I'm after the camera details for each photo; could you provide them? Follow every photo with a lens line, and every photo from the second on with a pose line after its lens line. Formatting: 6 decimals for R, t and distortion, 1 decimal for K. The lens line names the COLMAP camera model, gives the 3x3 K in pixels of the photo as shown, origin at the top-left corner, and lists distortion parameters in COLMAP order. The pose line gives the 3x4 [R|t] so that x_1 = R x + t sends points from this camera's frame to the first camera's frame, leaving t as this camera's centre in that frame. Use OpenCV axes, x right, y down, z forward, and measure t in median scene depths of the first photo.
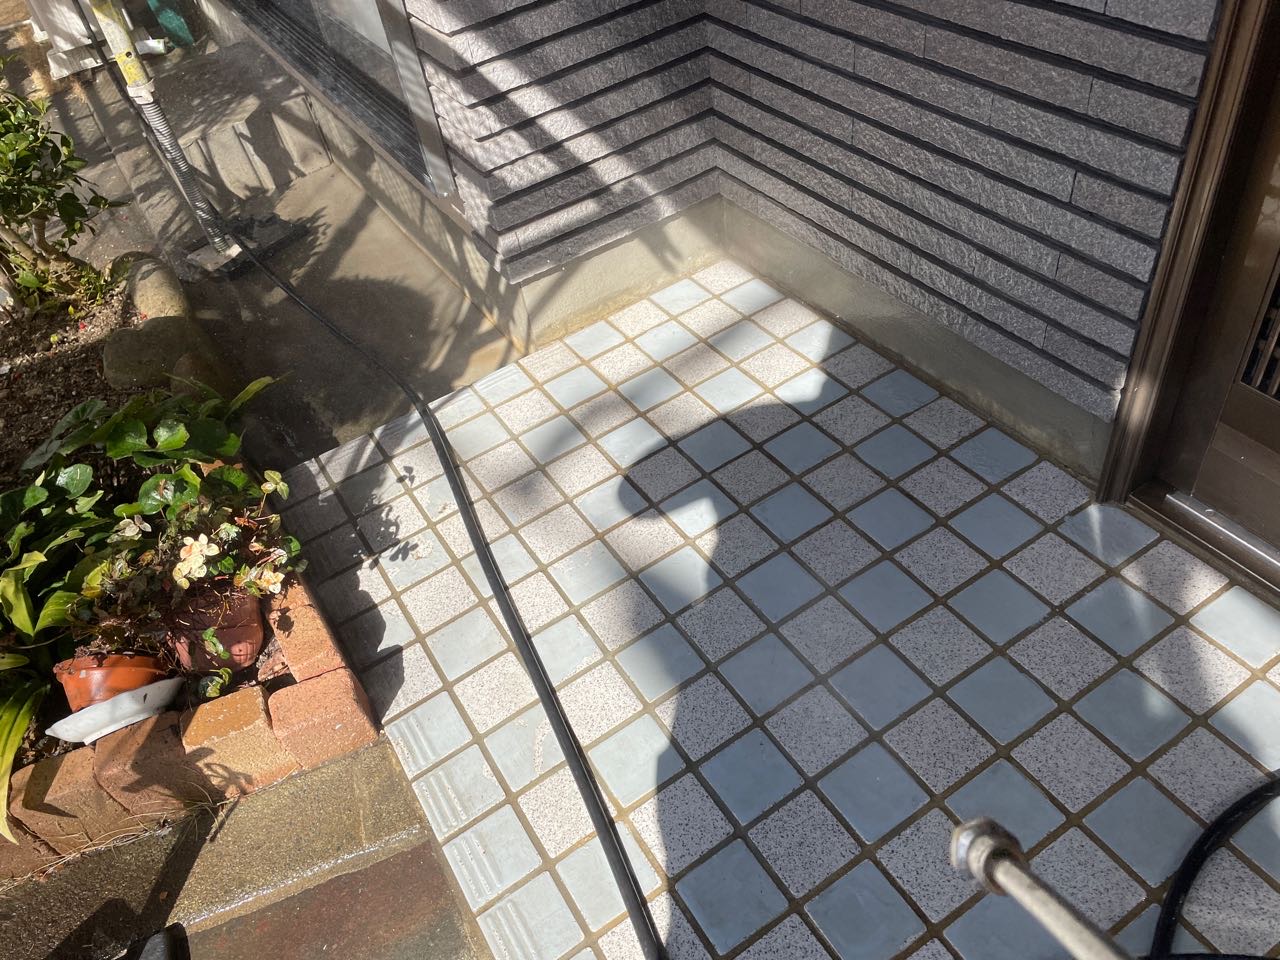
lens RADIAL K [[964.5, 0, 643.2], [0, 964.5, 477.7], [0, 0, 1]] dist [0.081064, -0.109112]
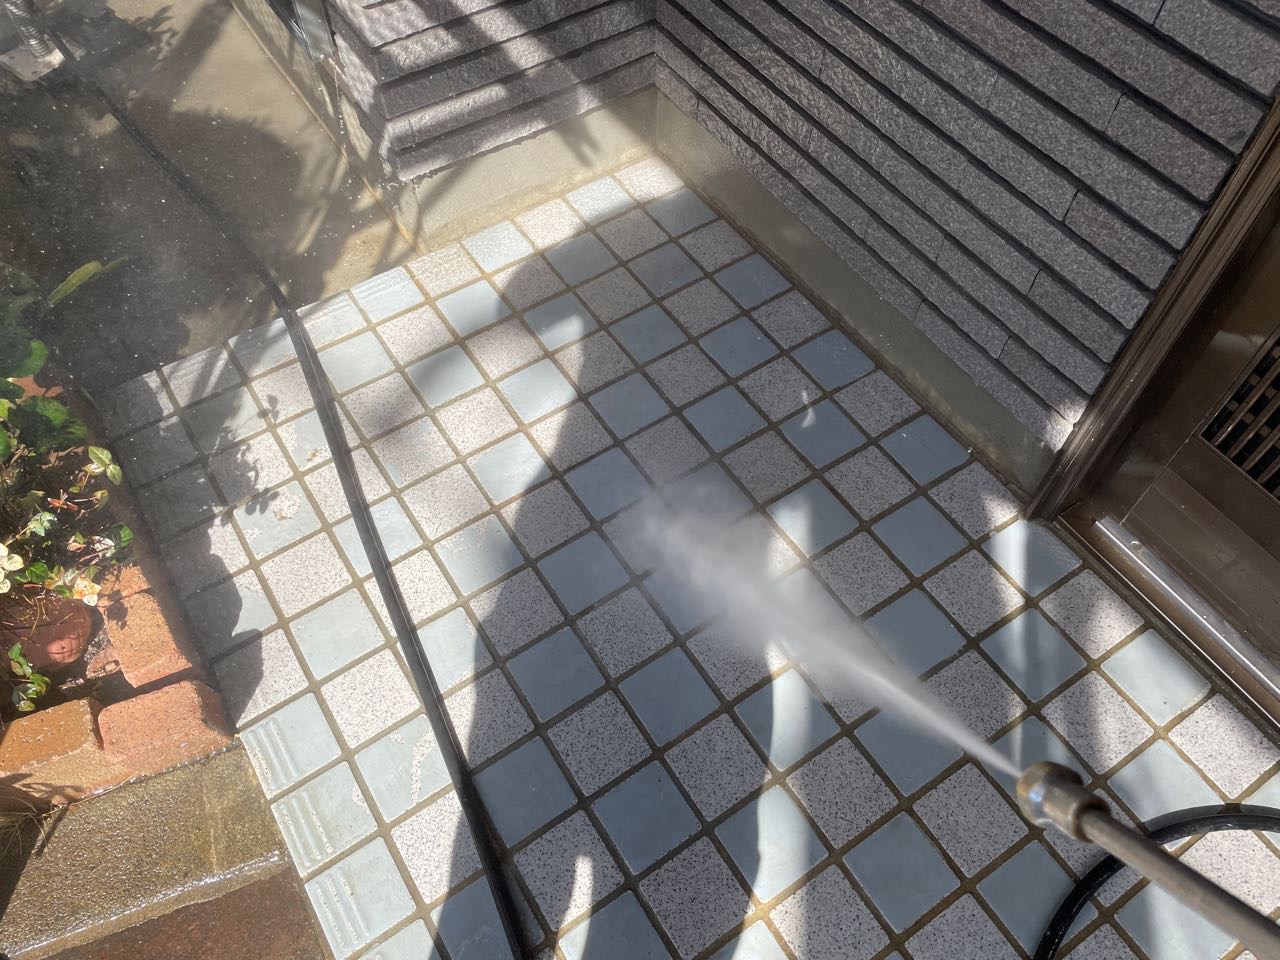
lens RADIAL K [[966.6, 0, 655.9], [0, 966.6, 483.8], [0, 0, 1]] dist [0.087499, -0.116607]
pose [[0.988922, 0.057429, 0.136880, -0.023164], [-0.084785, 0.975439, 0.203300, -0.166652], [-0.121843, -0.212653, 0.969501, 0.122819]]
